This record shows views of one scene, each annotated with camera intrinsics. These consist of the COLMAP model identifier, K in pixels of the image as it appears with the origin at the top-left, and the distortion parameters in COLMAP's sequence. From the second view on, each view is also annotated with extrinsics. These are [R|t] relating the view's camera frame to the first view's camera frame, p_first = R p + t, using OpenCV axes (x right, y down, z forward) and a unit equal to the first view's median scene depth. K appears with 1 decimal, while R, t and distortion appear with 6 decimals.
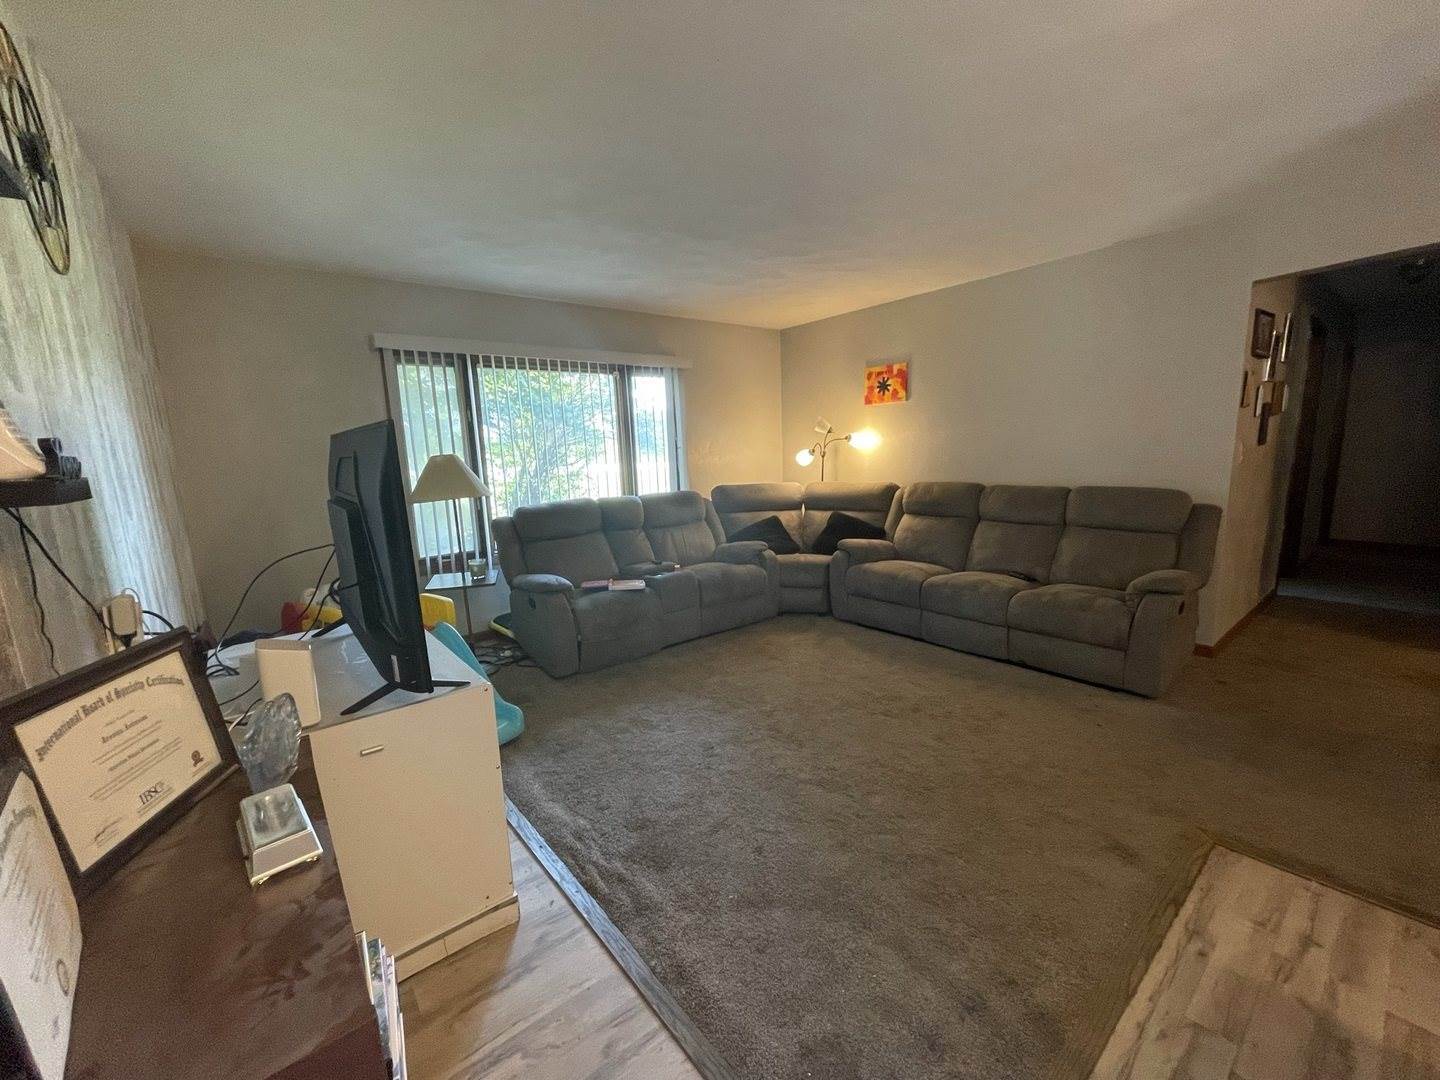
lens RADIAL K [[579.9, 0, 714.7], [0, 579.9, 545.1], [0, 0, 1]] dist [-0.002333, -0.000323]
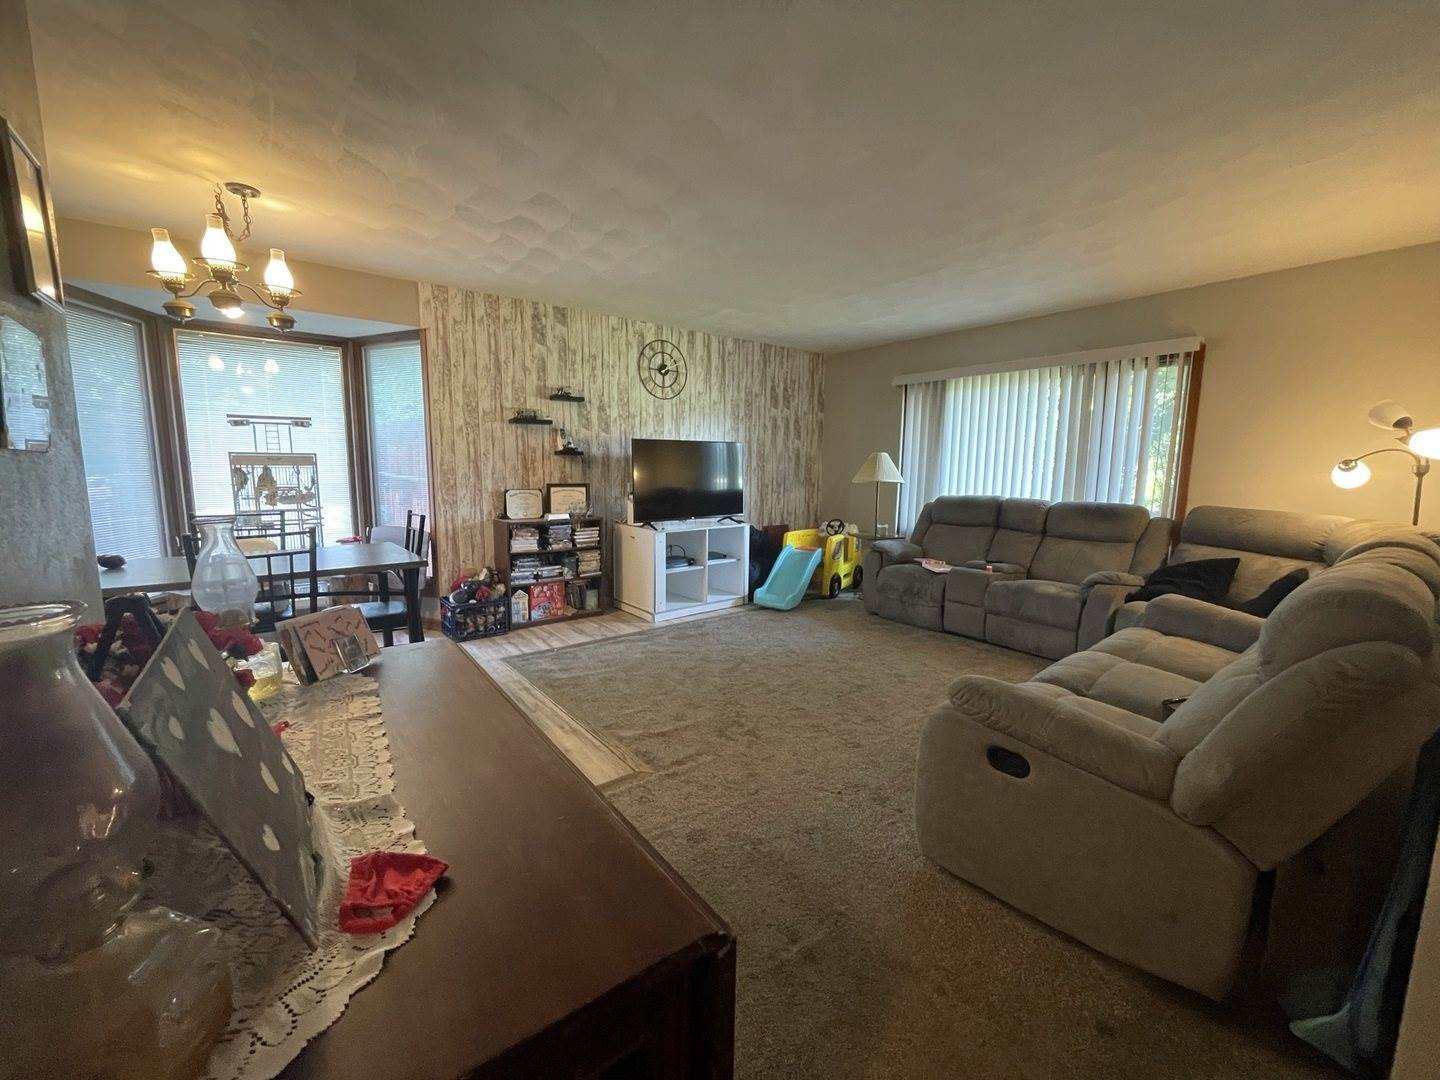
lens RADIAL K [[579.9, 0, 714.7], [0, 579.9, 545.1], [0, 0, 1]] dist [-0.002333, -0.000323]
pose [[-0.016802, 0.173330, -0.984721, 1.109923], [-0.180698, 0.968116, 0.173490, -0.104946], [0.983395, 0.180852, 0.015054, 0.591569]]
